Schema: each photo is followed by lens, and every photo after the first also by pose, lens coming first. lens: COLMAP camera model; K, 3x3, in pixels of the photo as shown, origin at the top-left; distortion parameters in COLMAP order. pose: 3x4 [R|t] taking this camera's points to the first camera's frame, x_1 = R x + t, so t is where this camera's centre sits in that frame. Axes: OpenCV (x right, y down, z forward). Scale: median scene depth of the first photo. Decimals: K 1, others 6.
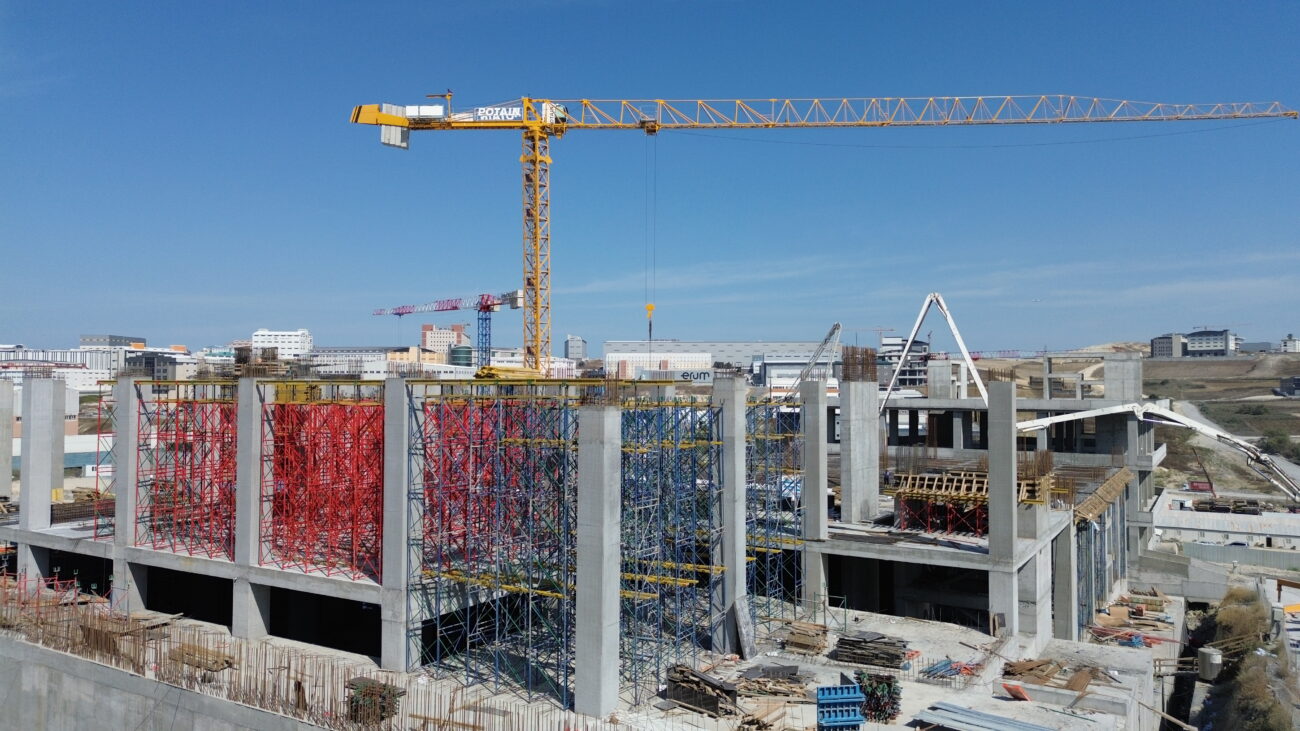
lens RADIAL K [[918.5, 0, 647.7], [0, 918.5, 370.8], [0, 0, 1]] dist [0.066985, -0.067673]
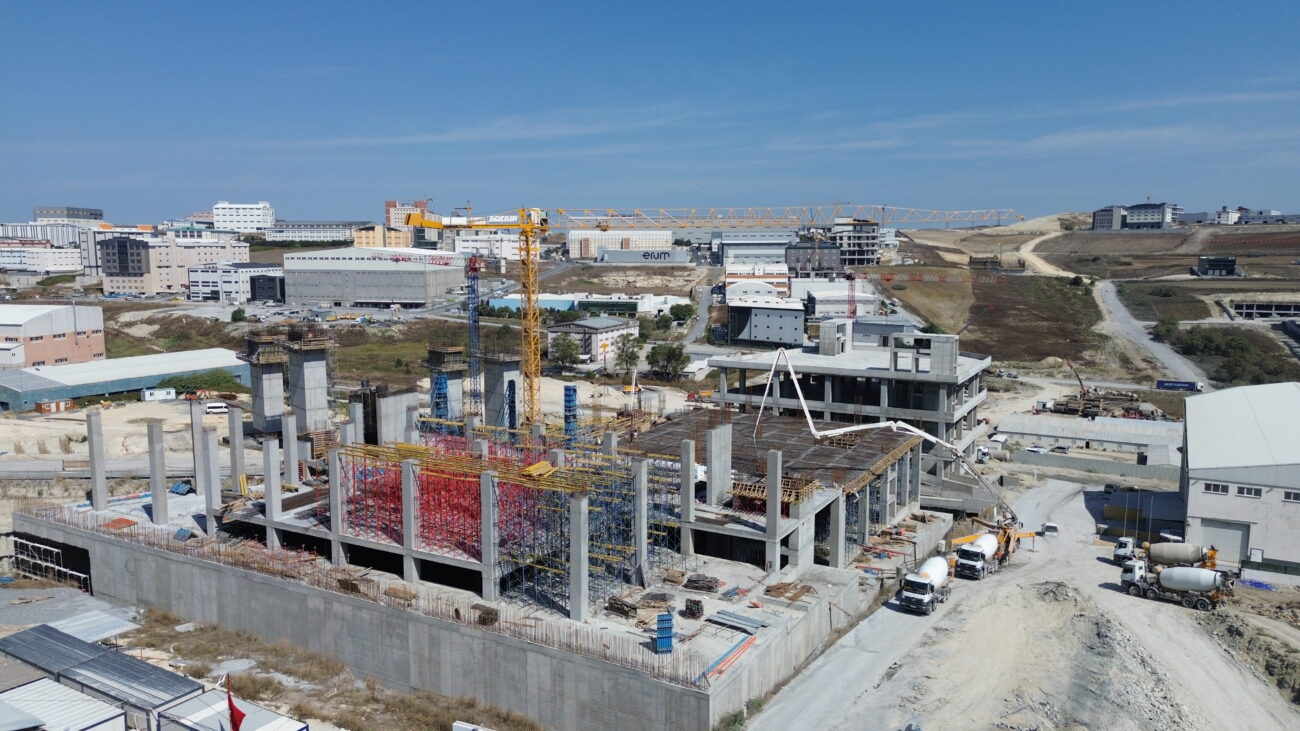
lens RADIAL K [[918.5, 0, 647.8], [0, 918.5, 374.0], [0, 0, 1]] dist [0.066985, -0.067673]
pose [[0.999209, -0.007765, 0.038995, 0.014706], [0.001624, 0.987897, 0.155100, -0.259336], [-0.039728, -0.154914, 0.987129, -0.527446]]
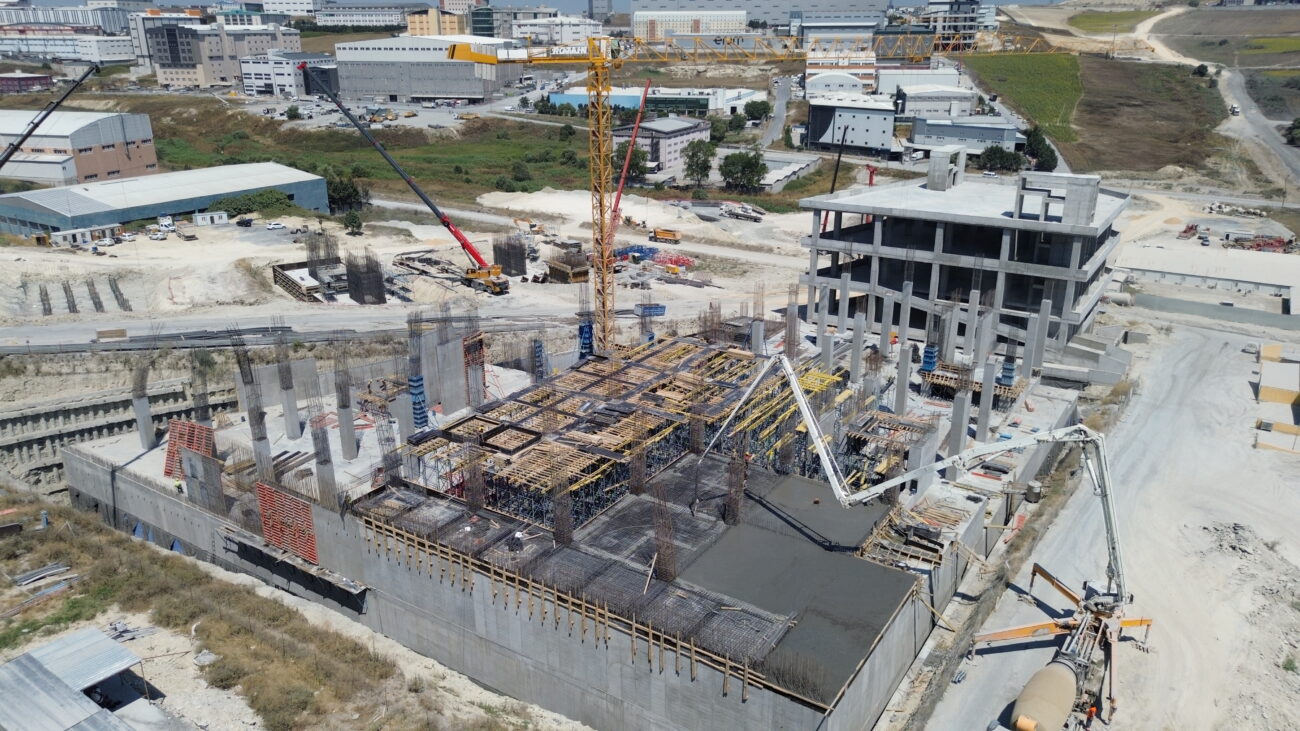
lens RADIAL K [[918.5, 0, 647.8], [0, 918.5, 379.1], [0, 0, 1]] dist [0.066985, -0.067673]
pose [[0.999527, 0.003355, -0.030556, -0.013844], [0.008329, 0.927285, 0.374263, -0.331071], [0.029590, -0.374340, 0.926819, -0.307736]]
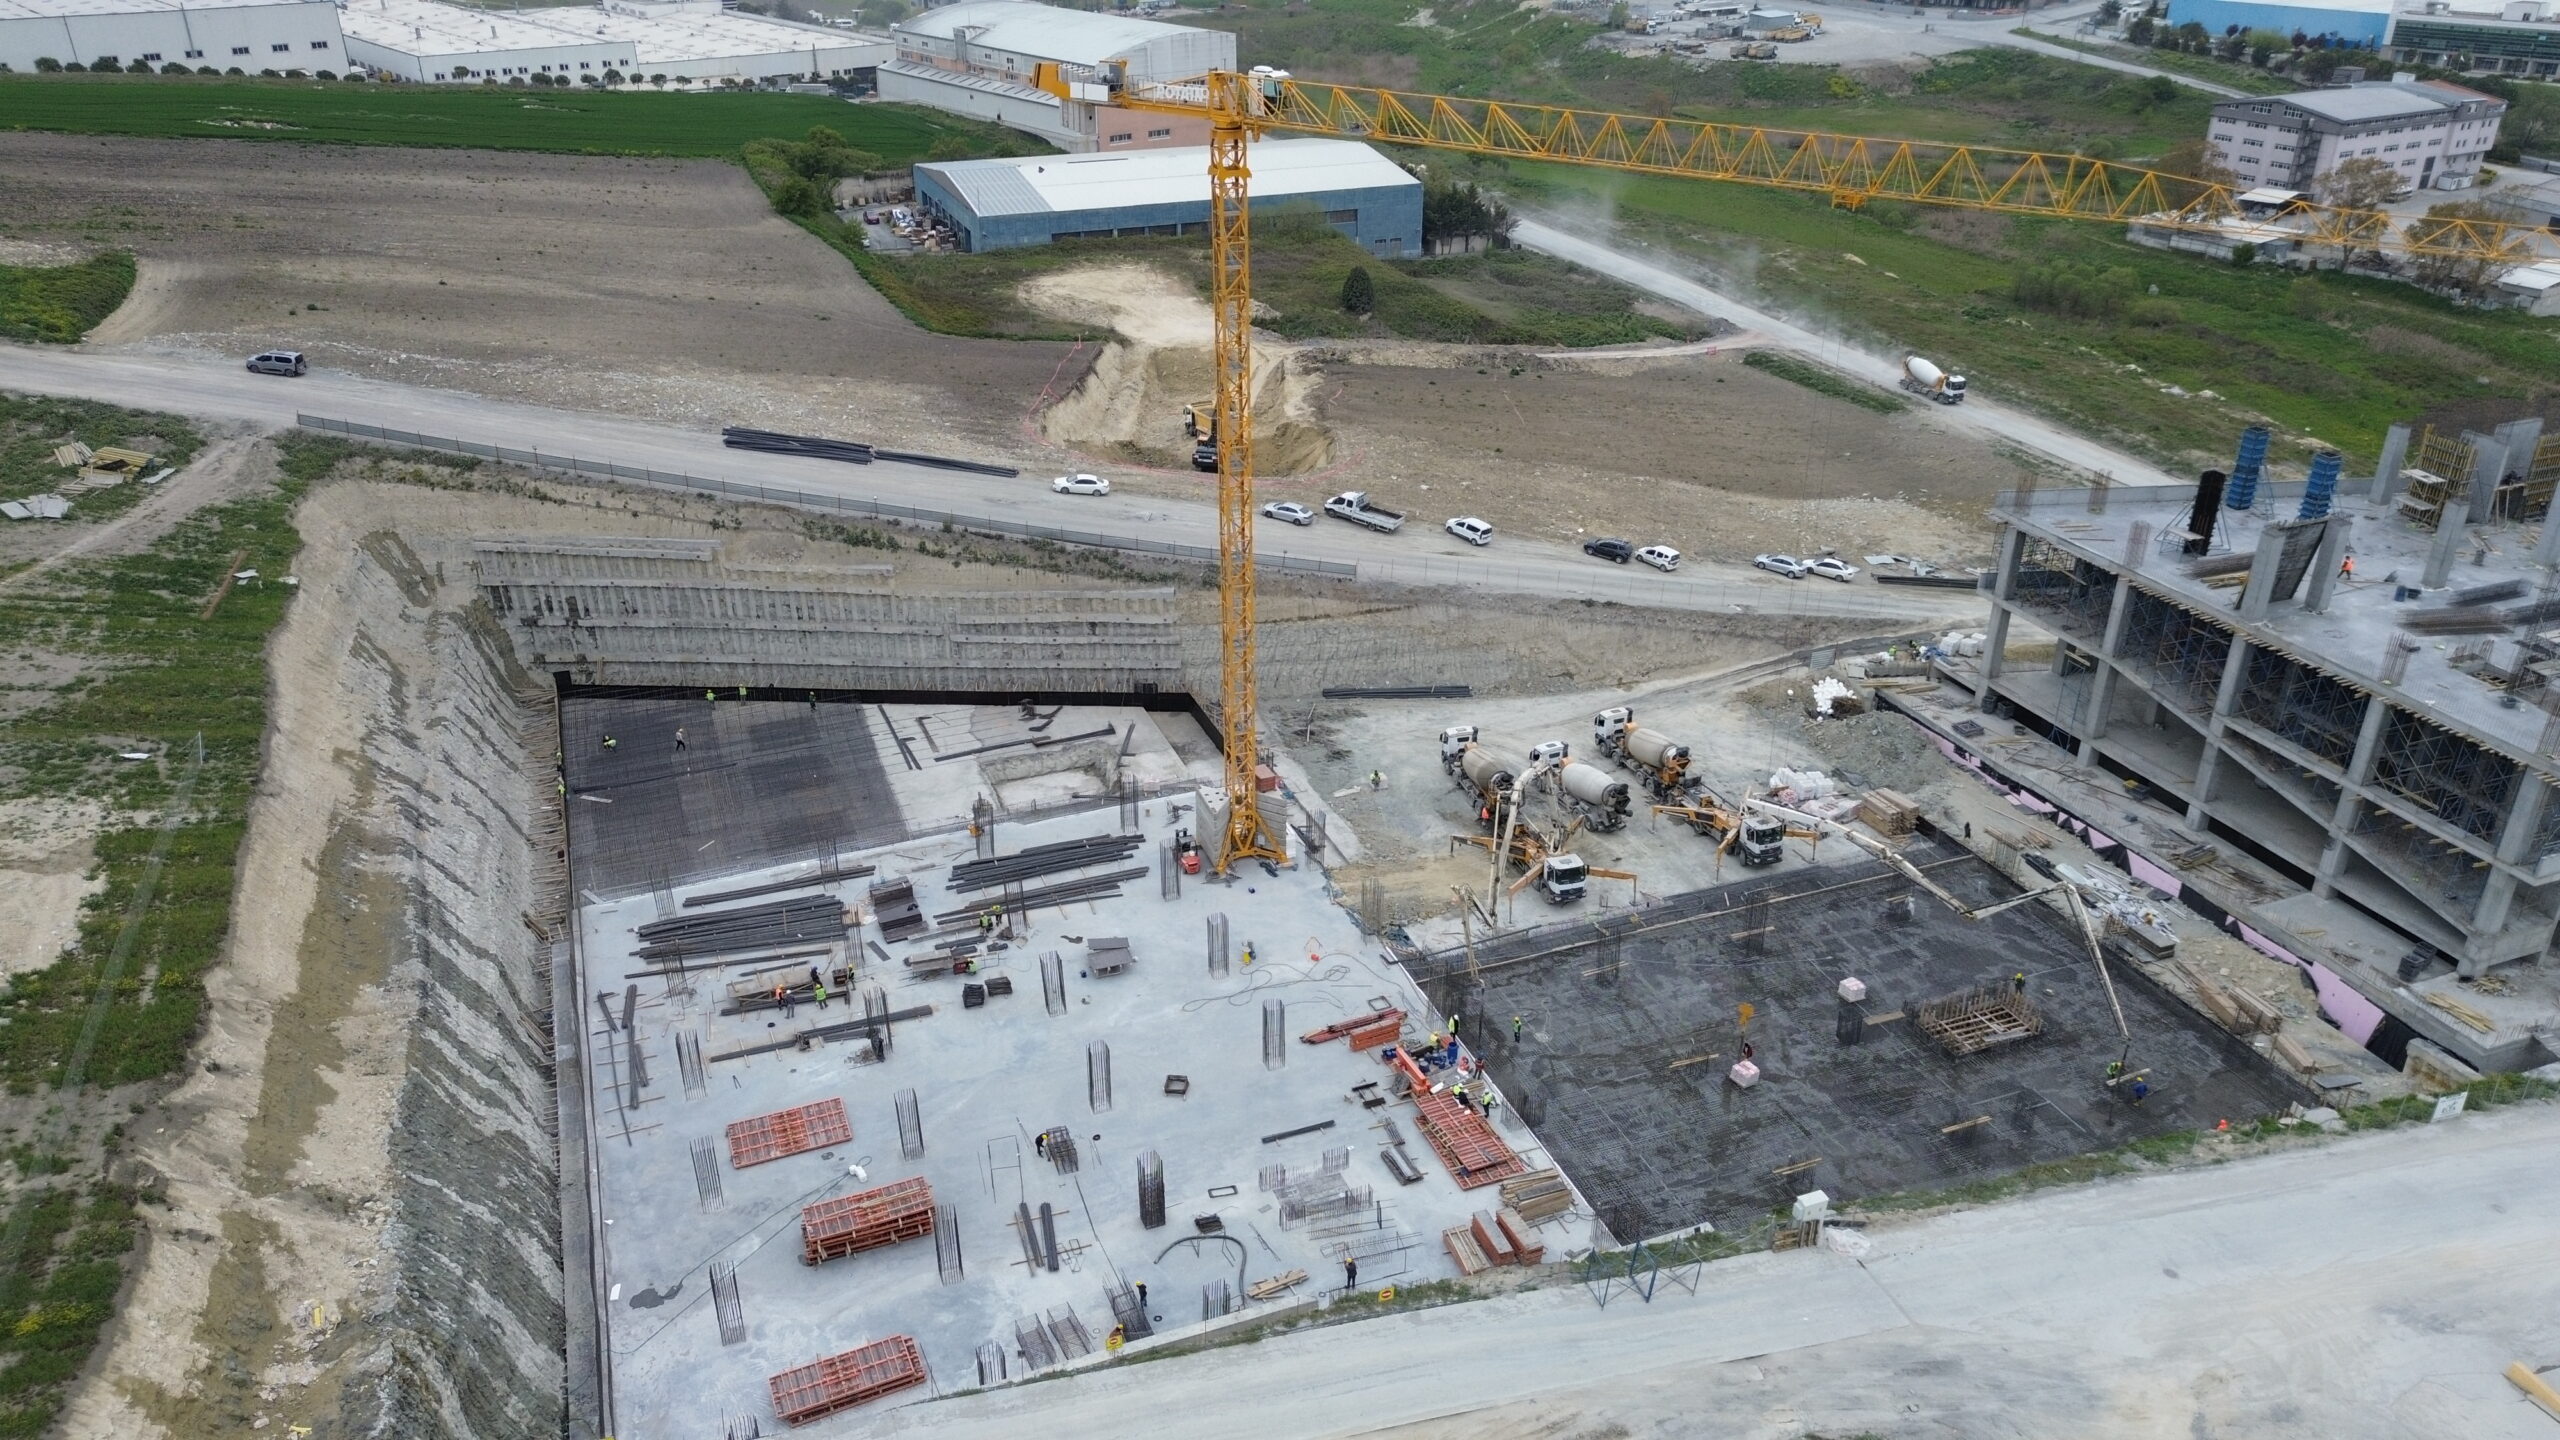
lens RADIAL K [[1808.7, 0, 1281.6], [0, 1808.7, 712.0], [0, 0, 1]] dist [0.066985, -0.067673]
pose [[0.796142, 0.264416, -0.544282, 0.701766], [0.018202, 0.888603, 0.458315, -0.476509], [0.604836, -0.374791, 0.702641, -0.022610]]
